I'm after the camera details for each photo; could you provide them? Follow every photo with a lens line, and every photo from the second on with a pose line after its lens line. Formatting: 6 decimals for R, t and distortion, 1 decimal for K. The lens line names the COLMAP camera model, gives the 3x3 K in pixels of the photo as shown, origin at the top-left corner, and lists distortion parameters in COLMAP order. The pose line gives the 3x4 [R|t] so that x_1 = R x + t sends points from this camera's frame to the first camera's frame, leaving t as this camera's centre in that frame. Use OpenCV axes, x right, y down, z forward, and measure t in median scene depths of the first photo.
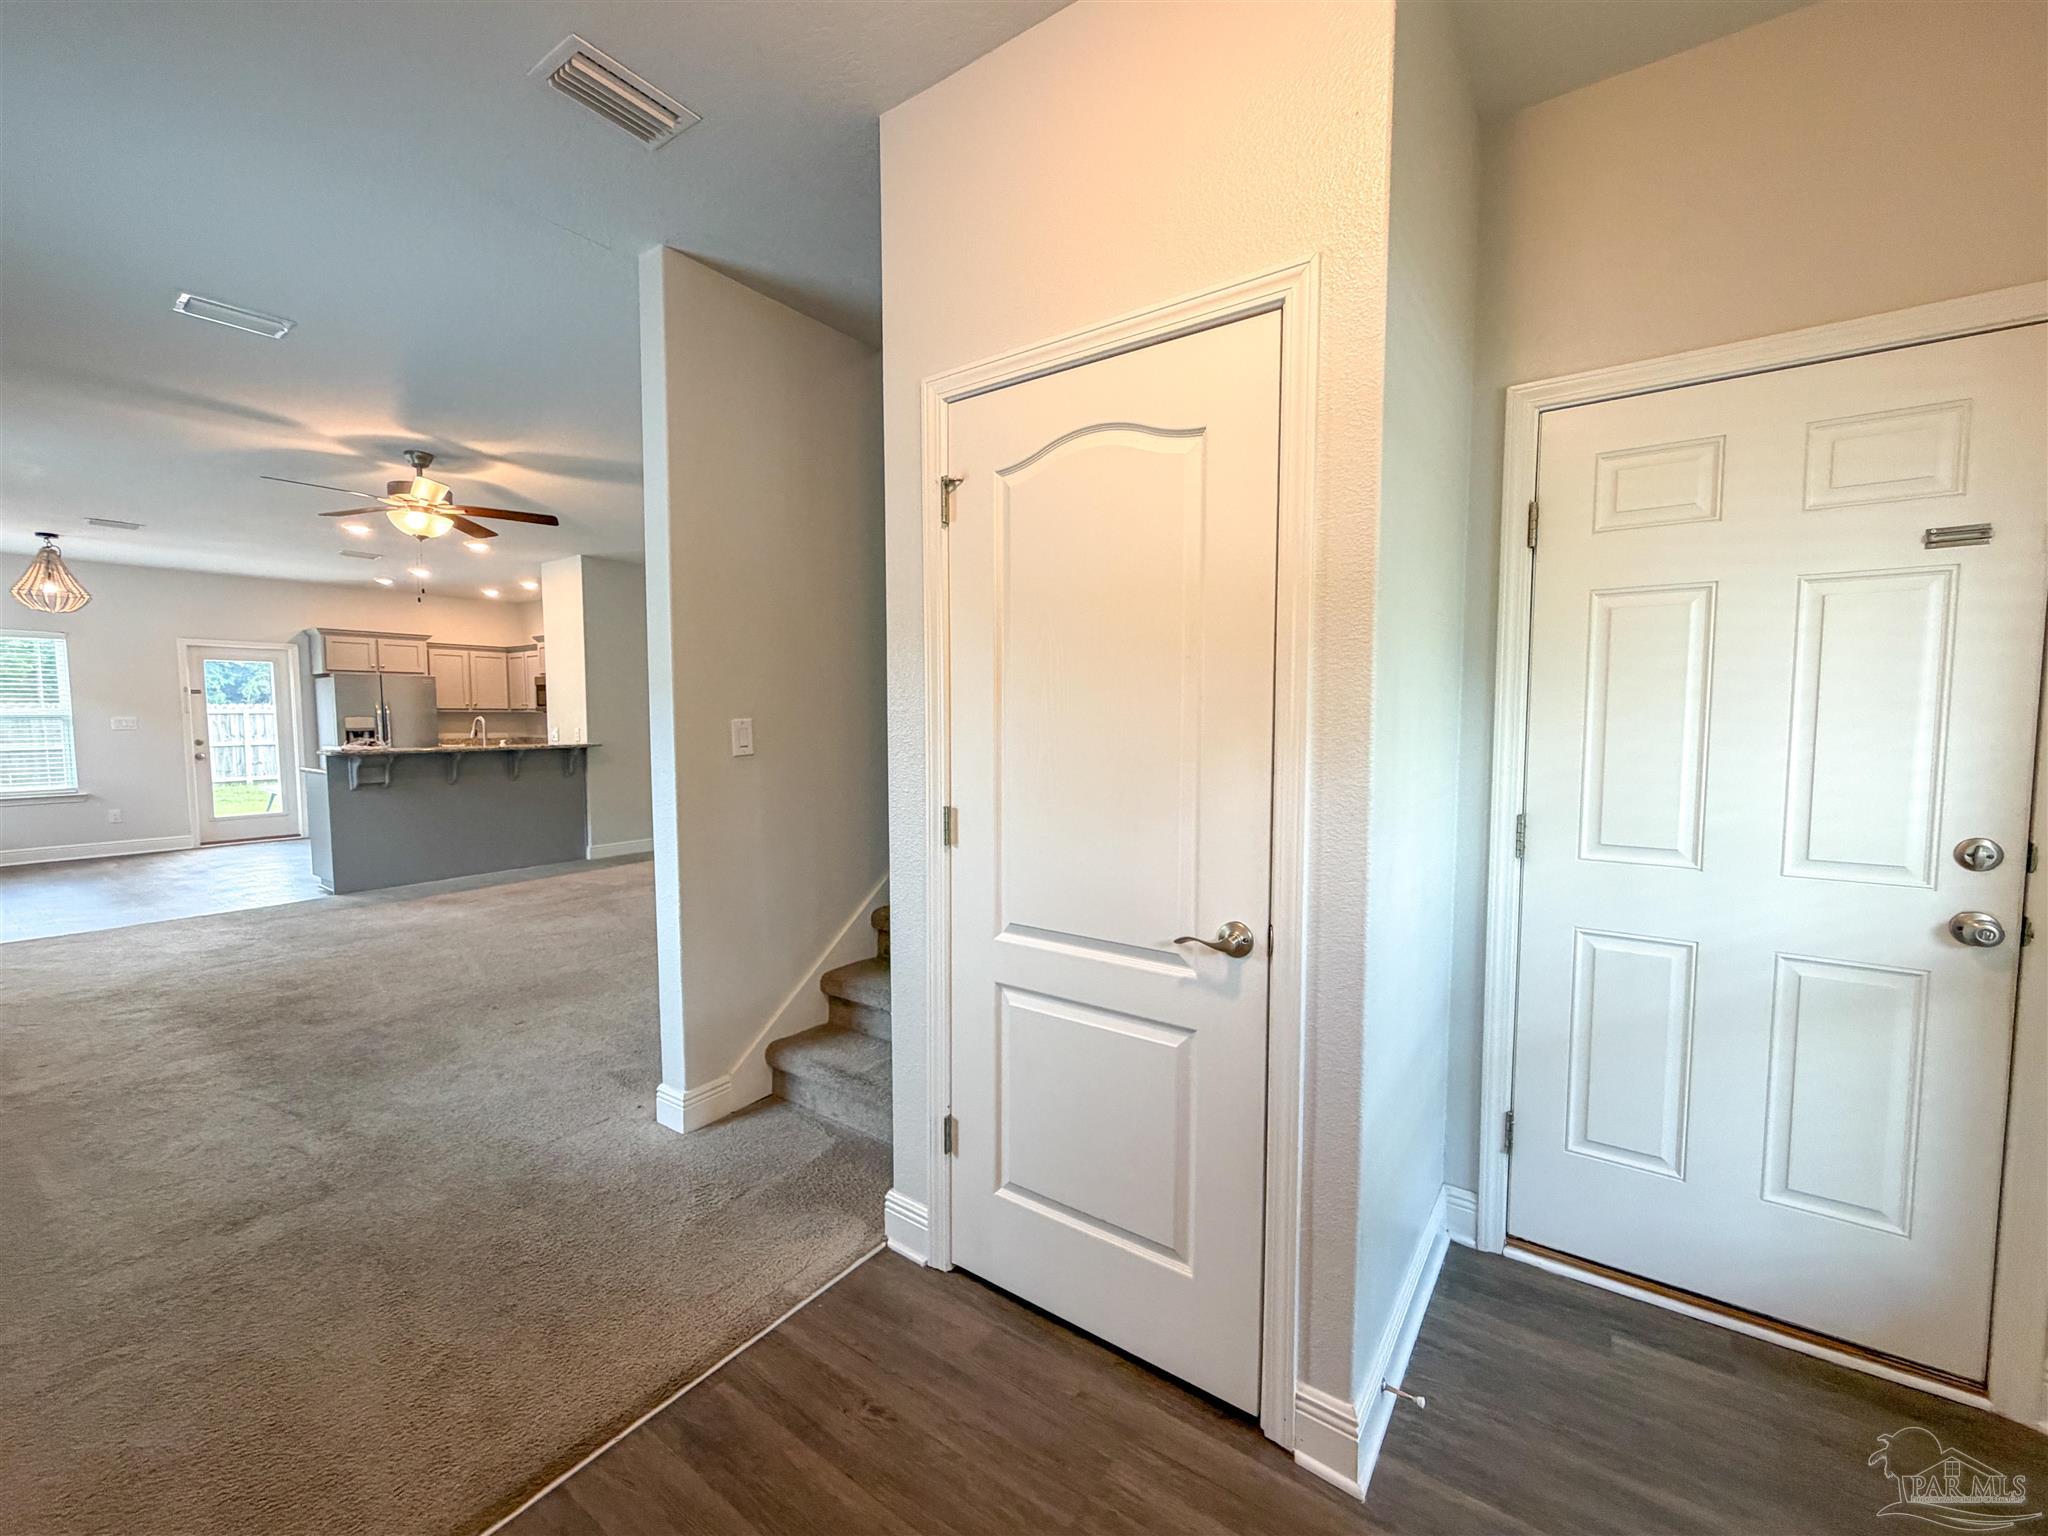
lens RADIAL K [[838.0, 0, 1022.1], [0, 838.0, 770.7], [0, 0, 1]] dist [-0.000291, -0.000143]
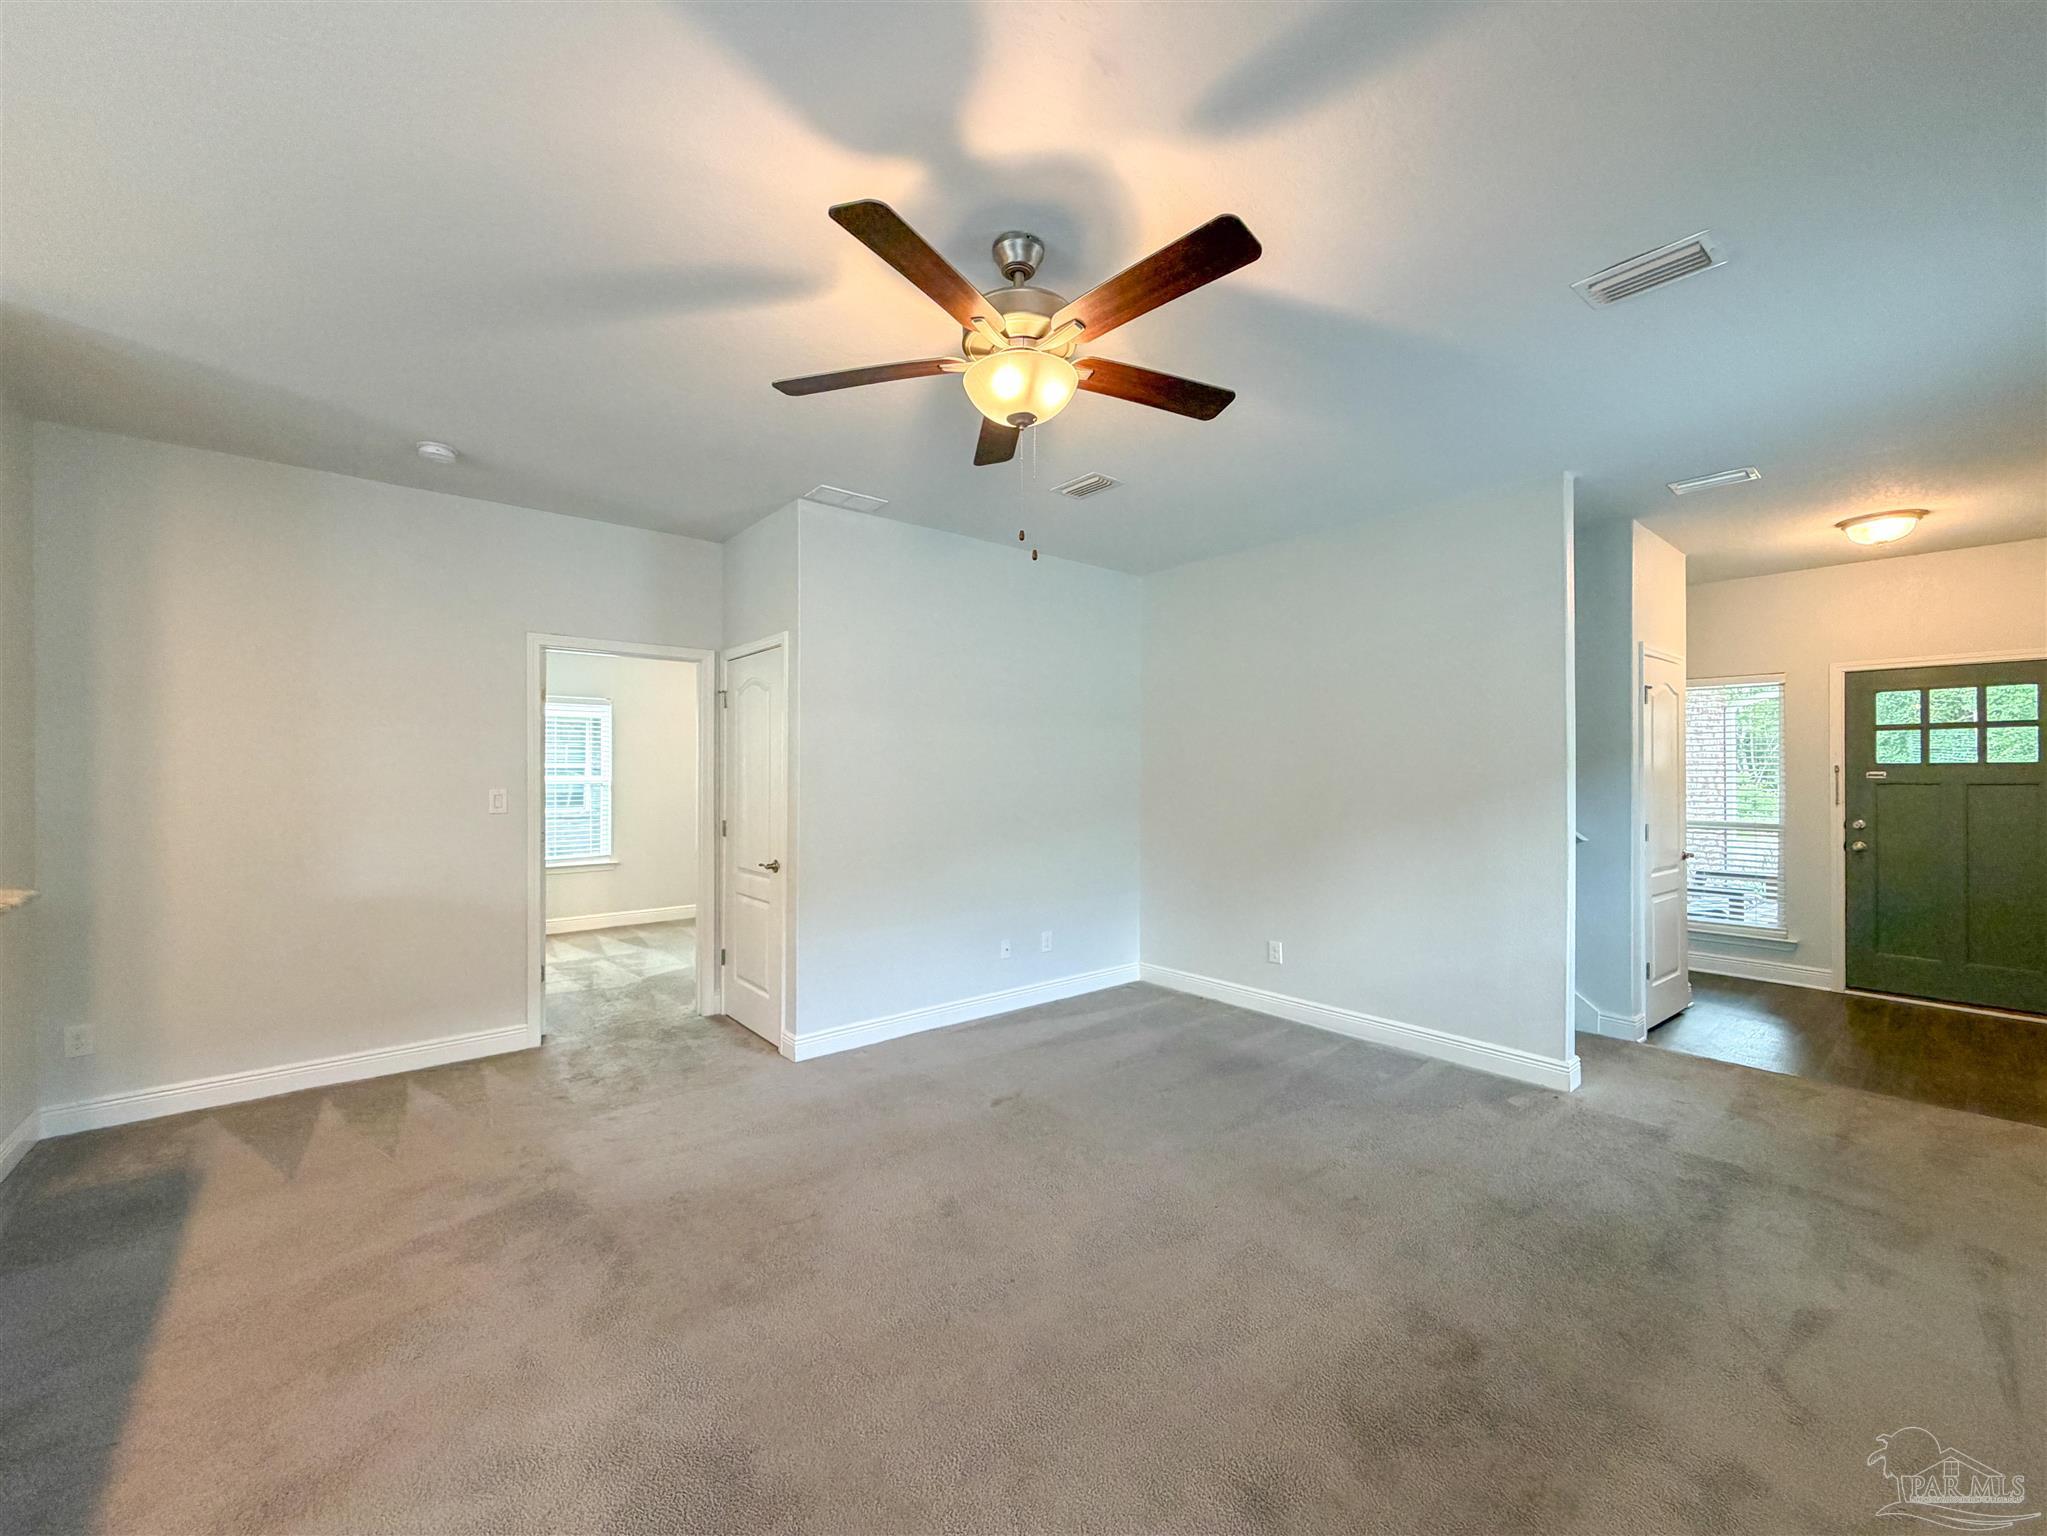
lens RADIAL K [[820.6, 0, 1018.6], [0, 820.6, 770.9], [0, 0, 1]] dist [-0.002459, -0.000270]
pose [[0.245409, 0.000831, 0.969419, -0.634048], [0.065616, 0.997692, -0.017466, -0.042600], [-0.967197, 0.067895, 0.244788, 0.494735]]
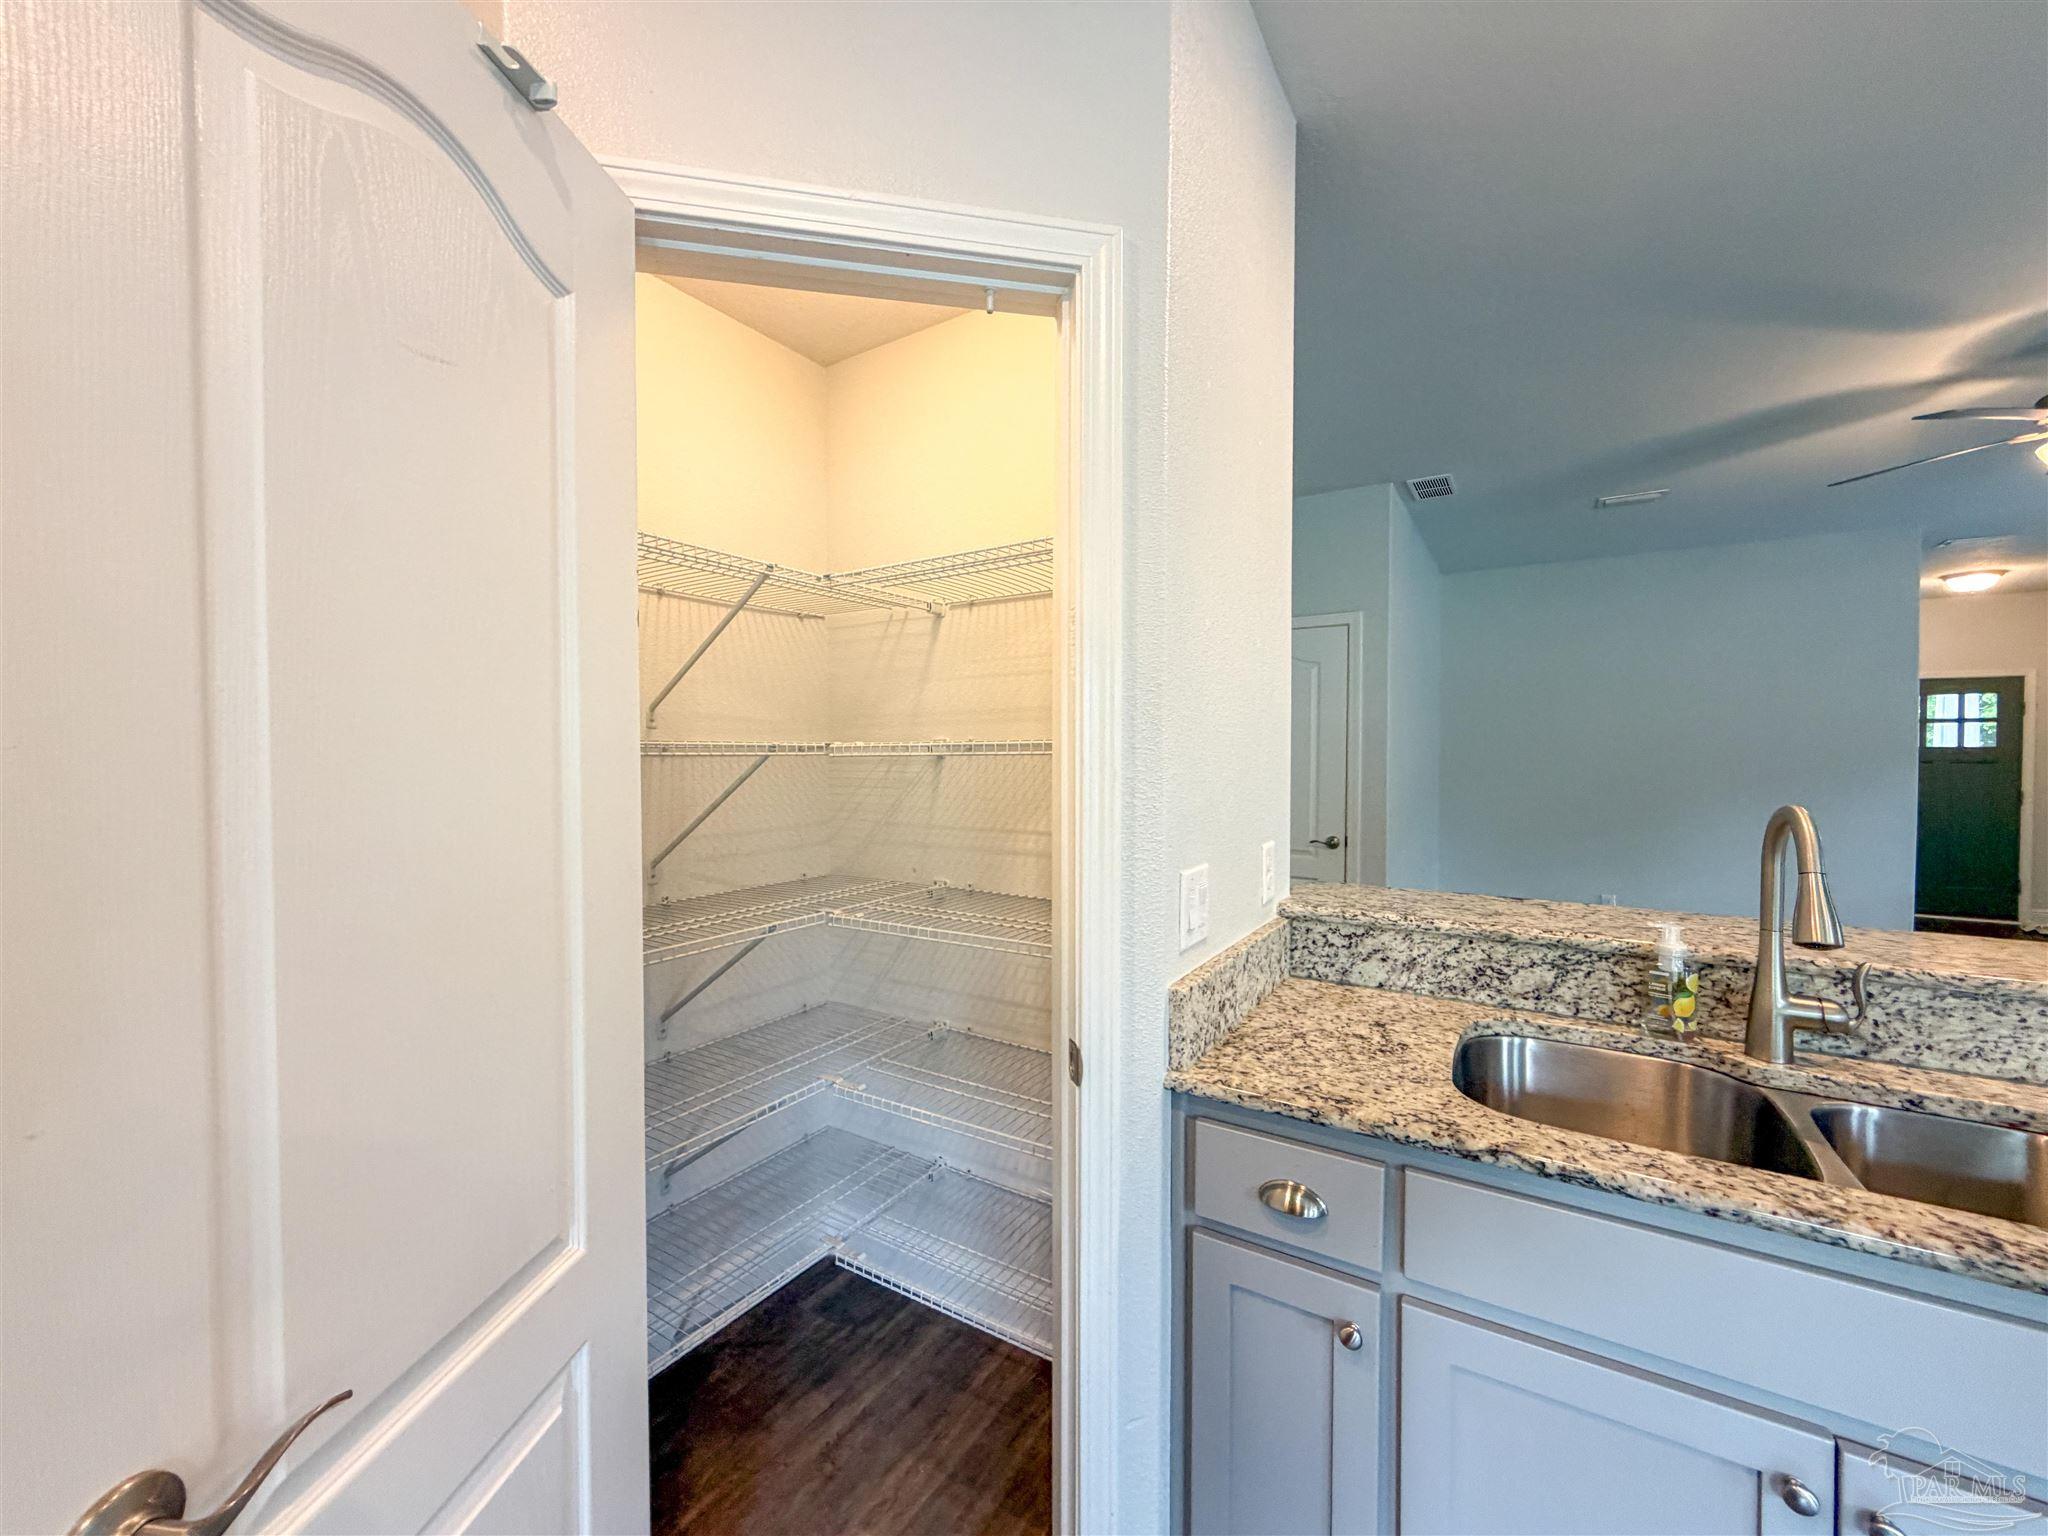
lens RADIAL K [[821.0, 0, 1019.1], [0, 821.0, 770.9], [0, 0, 1]] dist [-0.002459, -0.000270]
pose [[-0.057981, -0.020388, 0.998109, -0.680635], [0.066018, 0.997525, 0.024211, -0.072894], [-0.996132, 0.067297, -0.056491, 0.987342]]
